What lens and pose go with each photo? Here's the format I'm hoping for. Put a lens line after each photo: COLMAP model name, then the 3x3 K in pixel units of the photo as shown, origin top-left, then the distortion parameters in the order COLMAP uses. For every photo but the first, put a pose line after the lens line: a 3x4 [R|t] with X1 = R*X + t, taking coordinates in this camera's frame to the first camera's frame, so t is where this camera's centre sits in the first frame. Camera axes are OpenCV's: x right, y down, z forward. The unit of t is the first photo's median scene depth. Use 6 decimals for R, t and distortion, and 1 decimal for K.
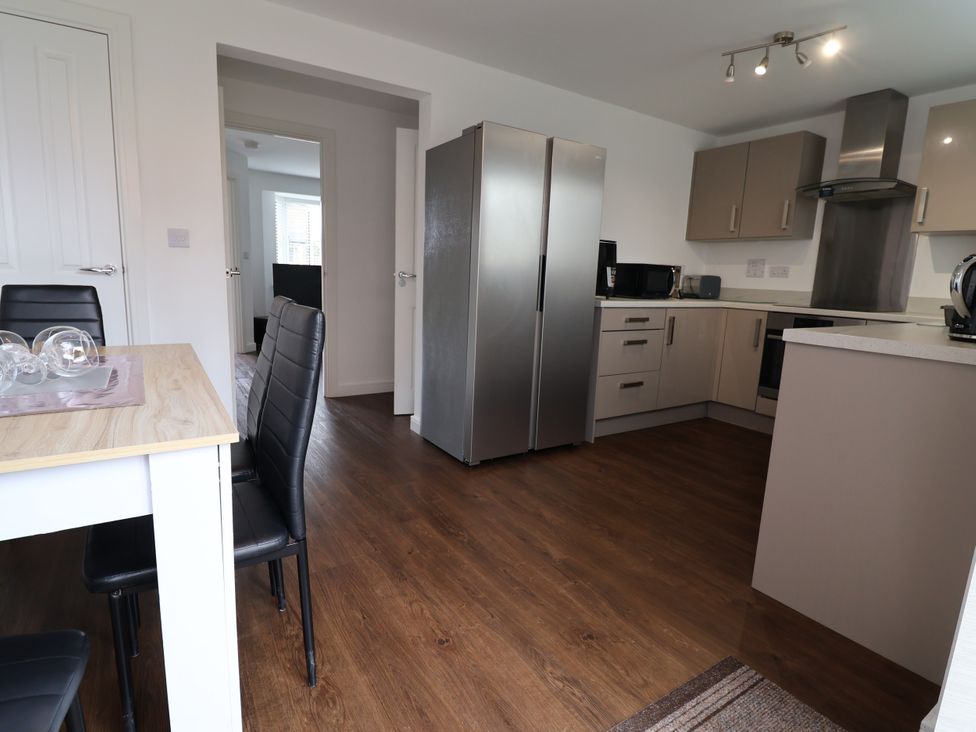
lens RADIAL K [[513.9, 0, 483.9], [0, 513.9, 363.8], [0, 0, 1]] dist [0.002468, -0.014291]
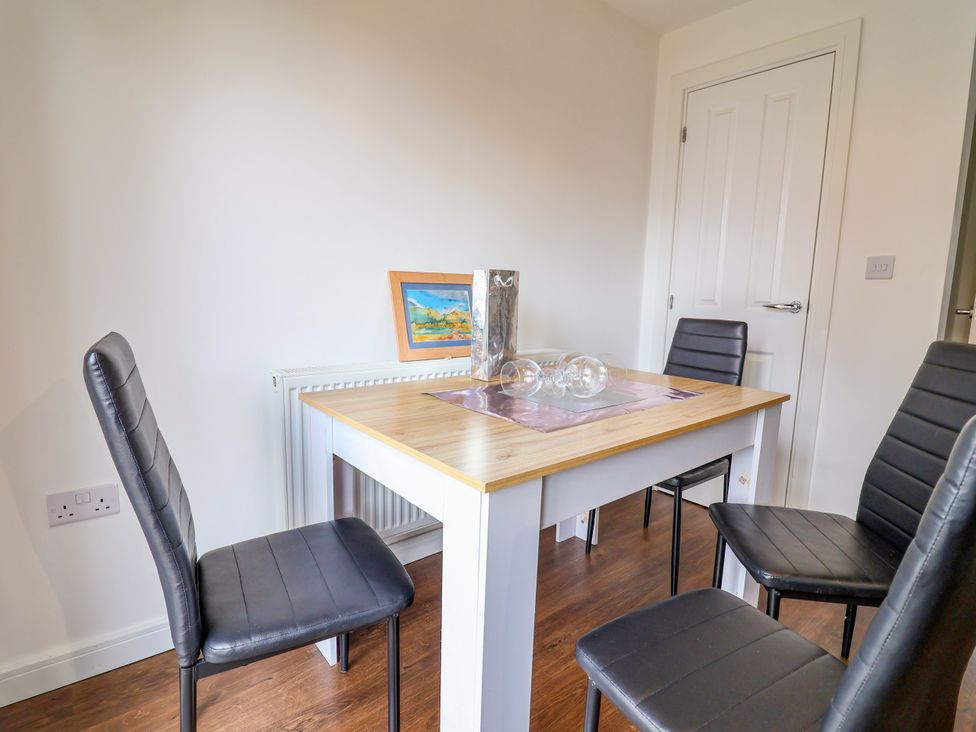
lens RADIAL K [[513.9, 0, 483.9], [0, 513.9, 363.8], [0, 0, 1]] dist [0.002468, -0.014291]
pose [[0.108829, 0.109456, -0.988016, 0.107400], [-0.185822, 0.978640, 0.087949, -0.041064], [0.976538, 0.174023, 0.126844, 0.246058]]
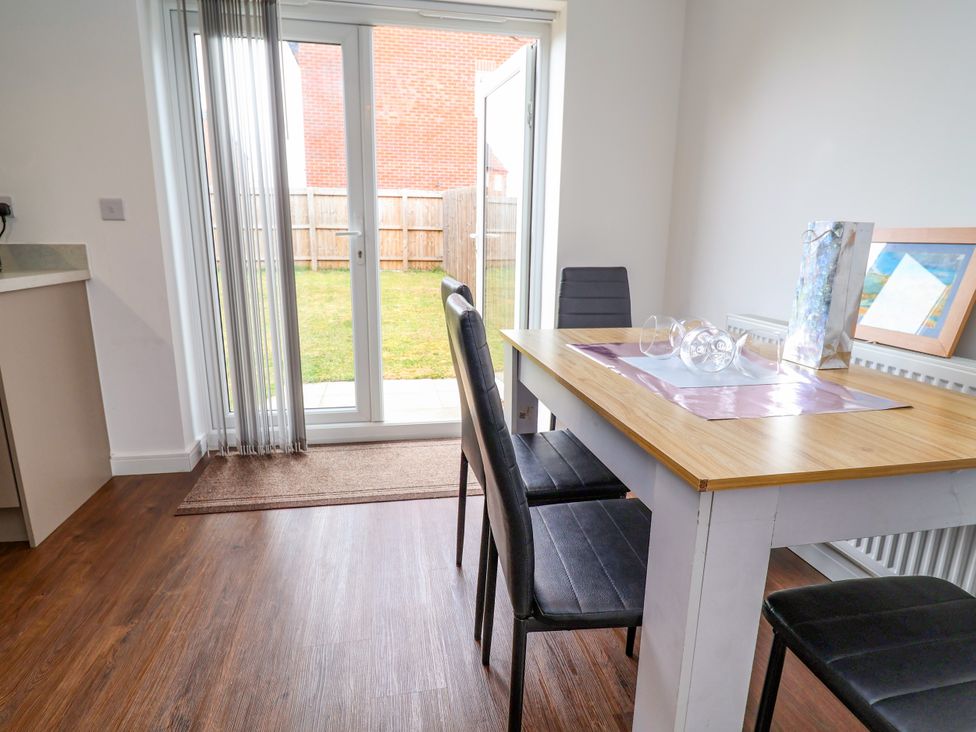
lens RADIAL K [[513.9, 0, 483.9], [0, 513.9, 363.8], [0, 0, 1]] dist [0.002468, -0.014291]
pose [[-0.931890, -0.120132, 0.342271, -0.312307], [0.021776, 0.923339, 0.383368, -0.134495], [-0.362087, 0.364711, -0.857834, 0.770321]]
